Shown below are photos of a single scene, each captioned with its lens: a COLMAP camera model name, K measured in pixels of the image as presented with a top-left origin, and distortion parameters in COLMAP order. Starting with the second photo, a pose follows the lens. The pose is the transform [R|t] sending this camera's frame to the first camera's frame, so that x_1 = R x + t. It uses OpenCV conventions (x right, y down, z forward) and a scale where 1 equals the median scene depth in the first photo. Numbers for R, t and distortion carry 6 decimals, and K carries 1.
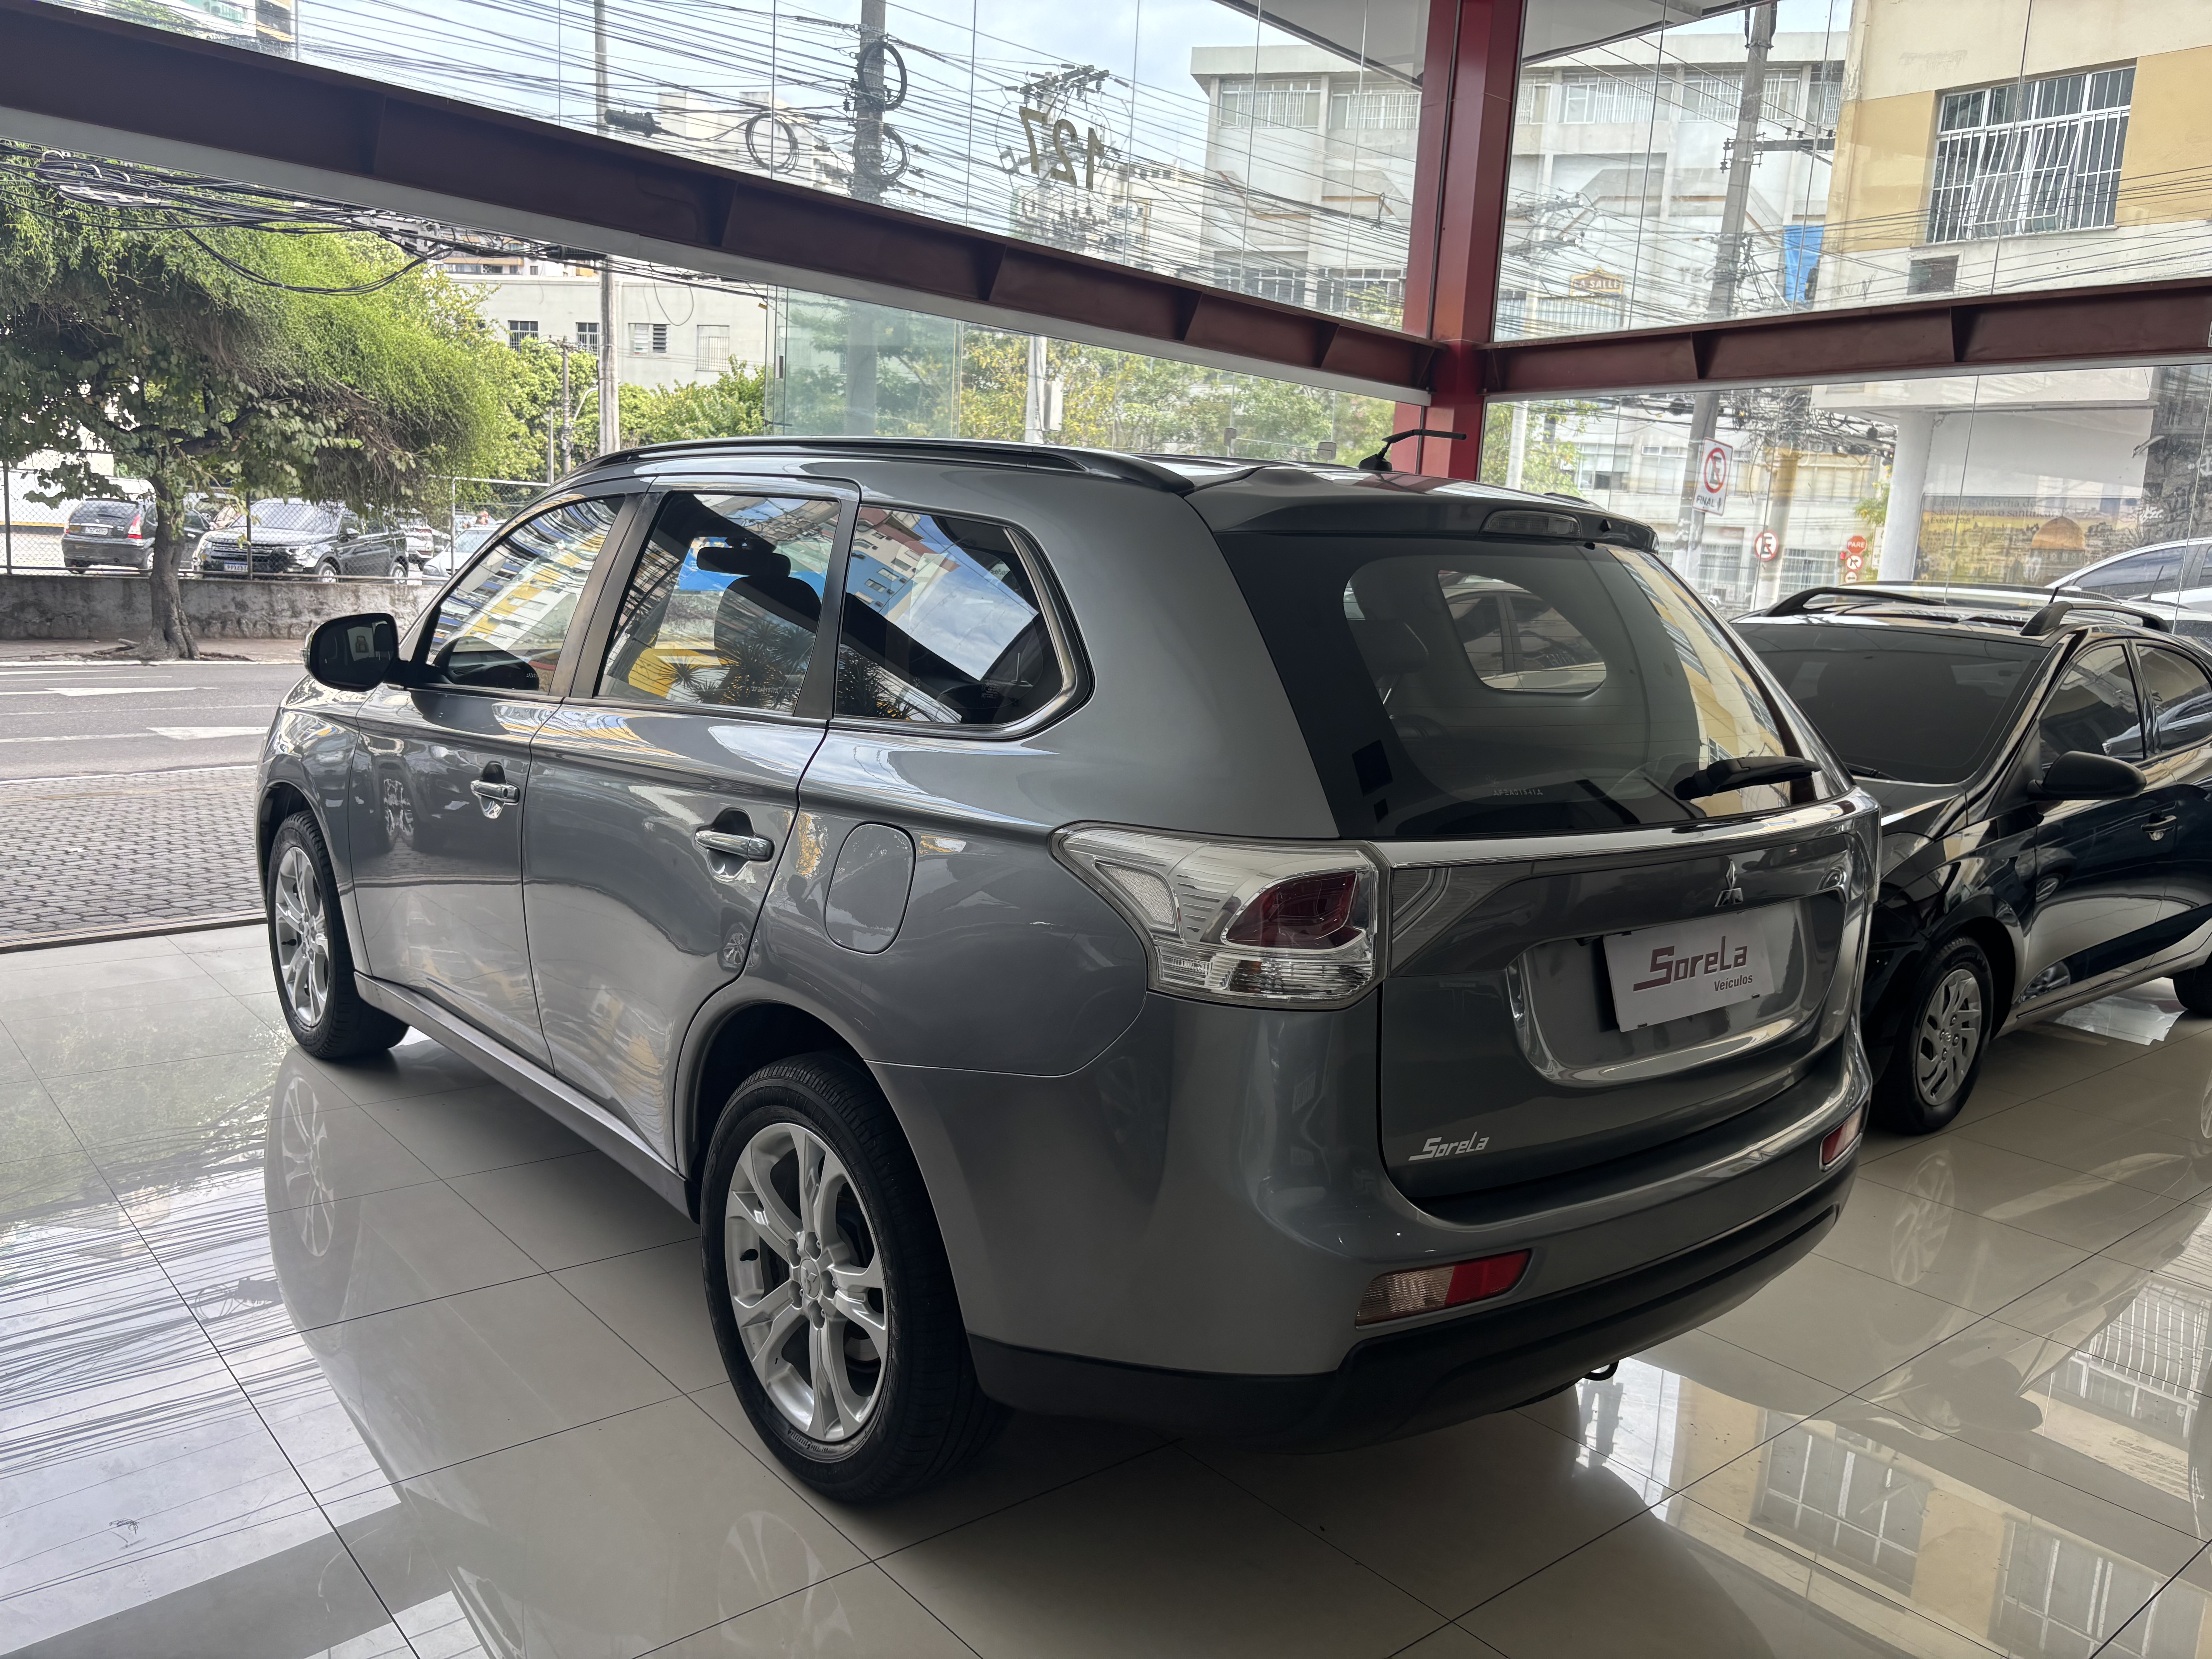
lens RADIAL K [[1706.5, 0, 1106.0], [0, 1706.5, 829.5], [0, 0, 1]] dist [0.109625, -0.136831]
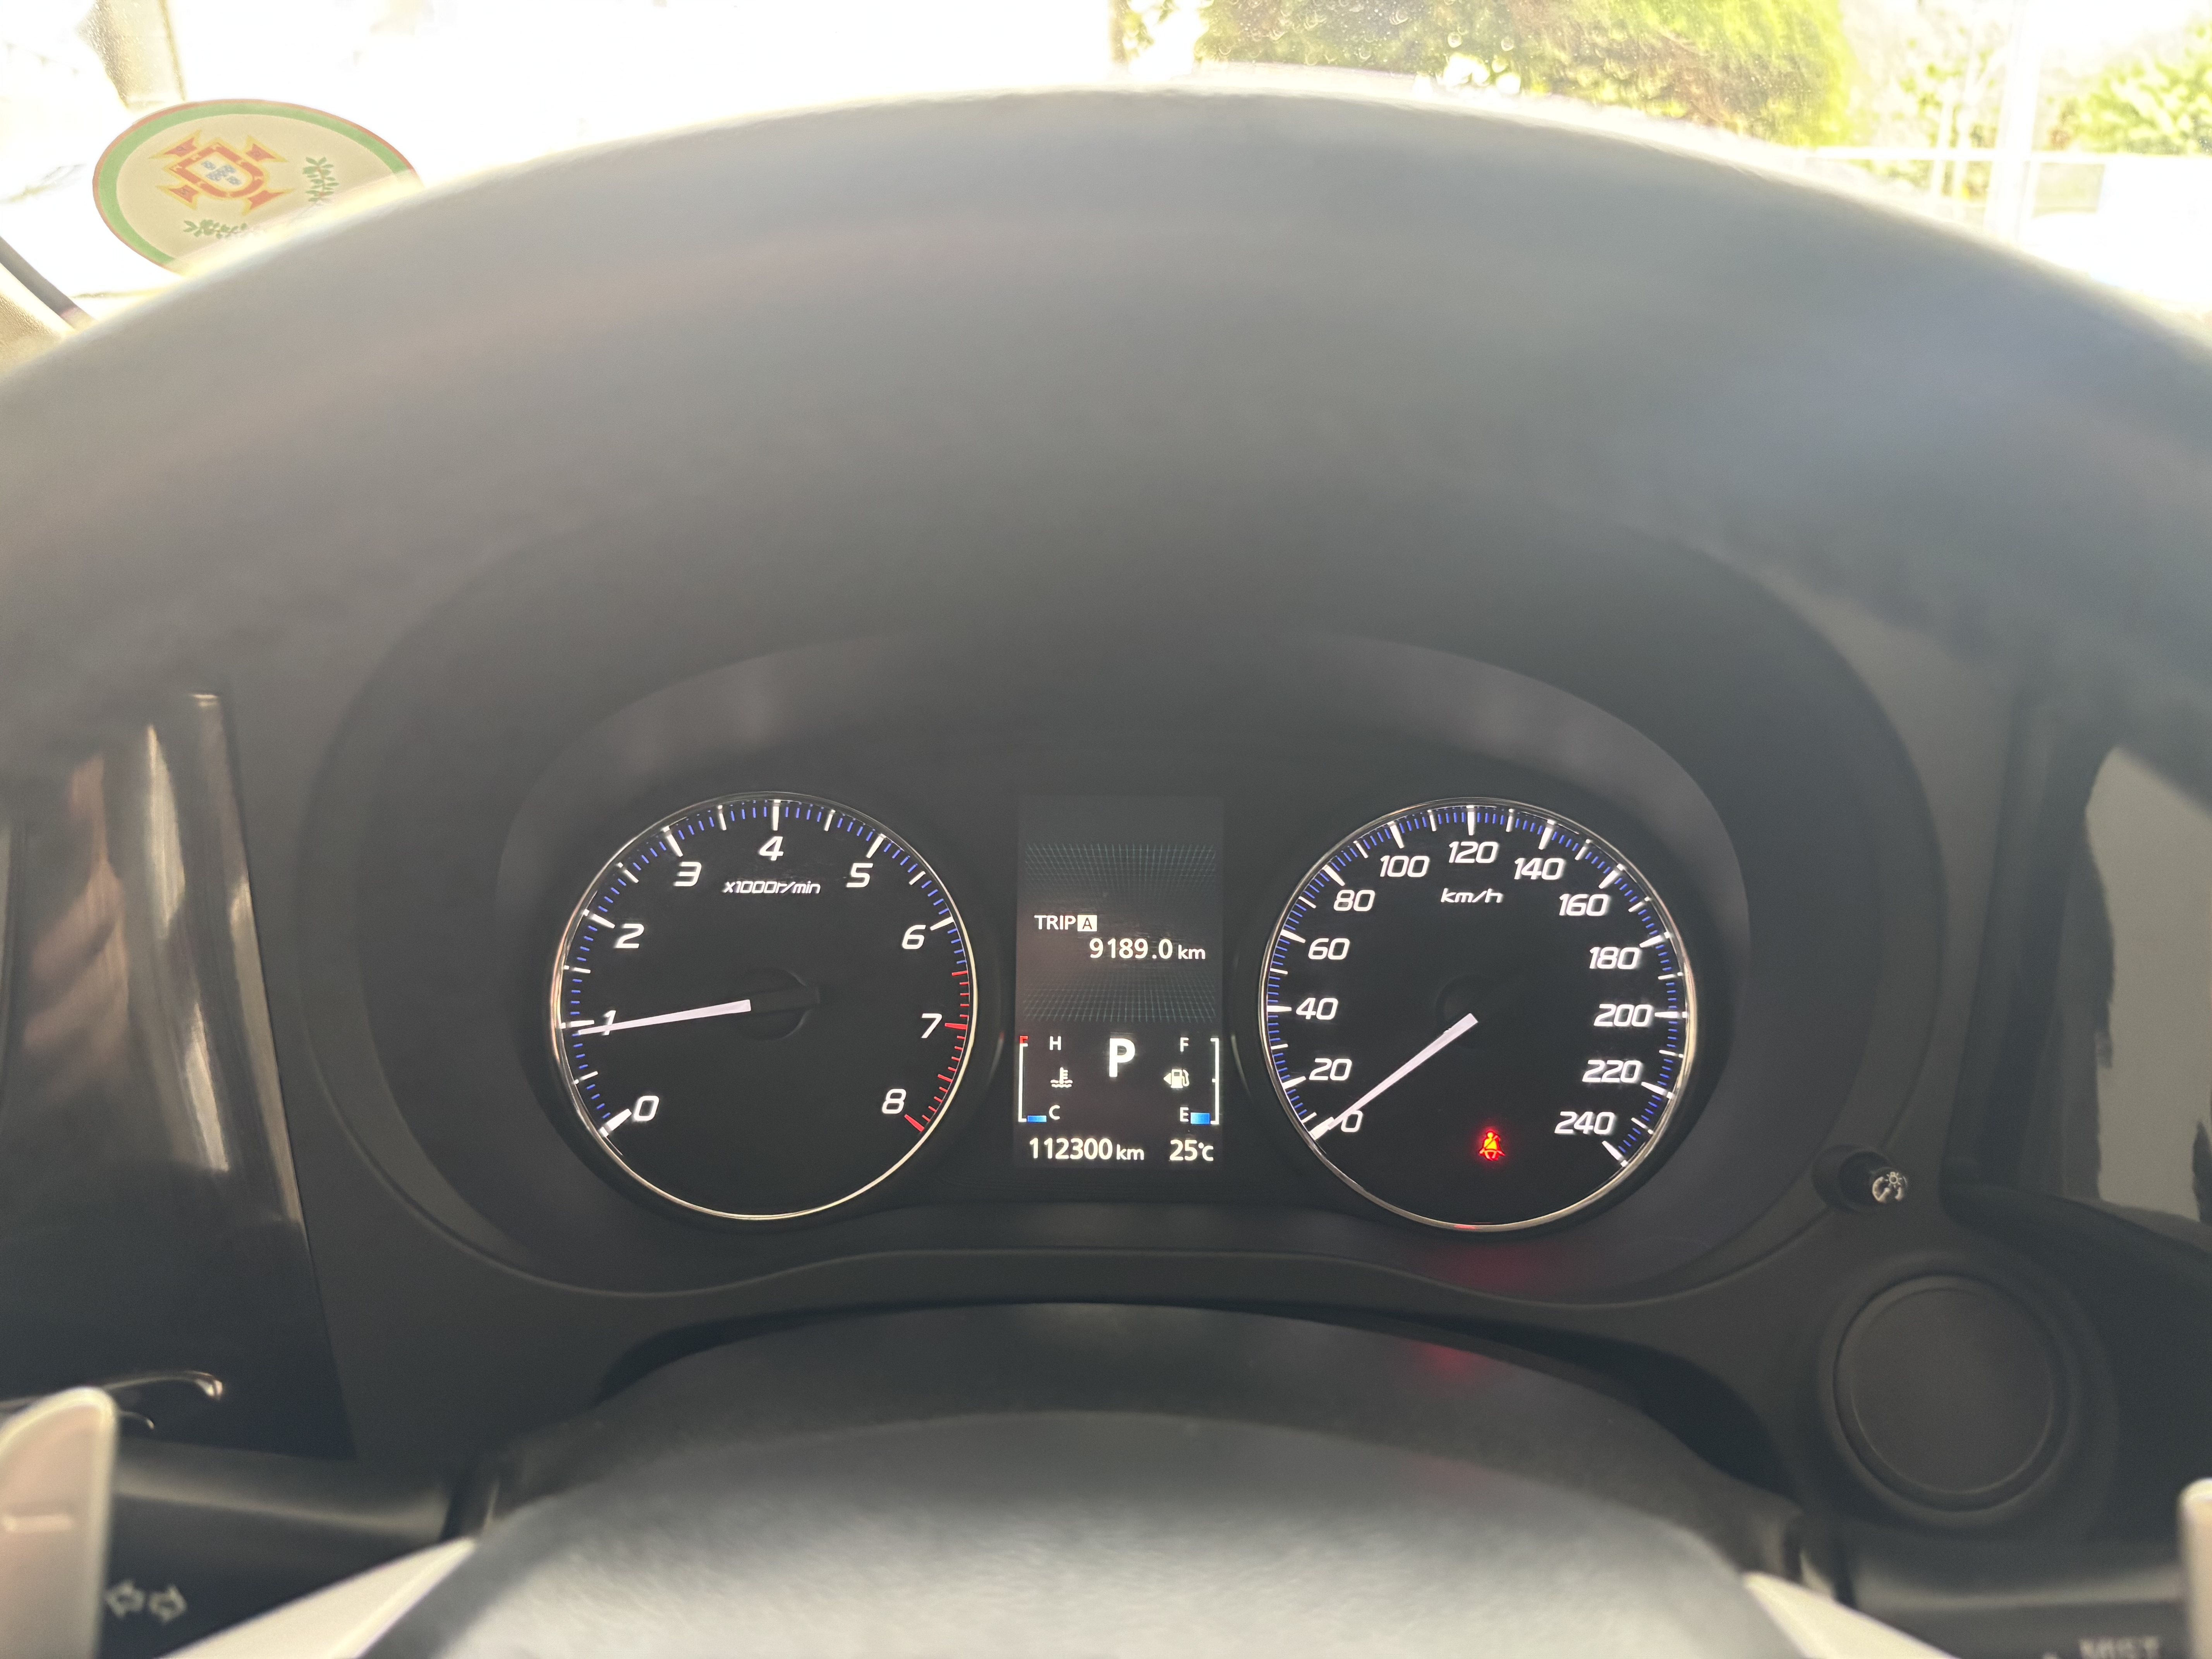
lens RADIAL K [[1706.5, 0, 1106.0], [0, 1706.5, 829.5], [0, 0, 1]] dist [0.109625, -0.136831]
pose [[0.743756, 0.174125, -0.645374, -0.049586], [-0.077168, 0.981387, 0.175852, -0.017765], [0.663983, -0.080989, 0.743349, 0.194705]]
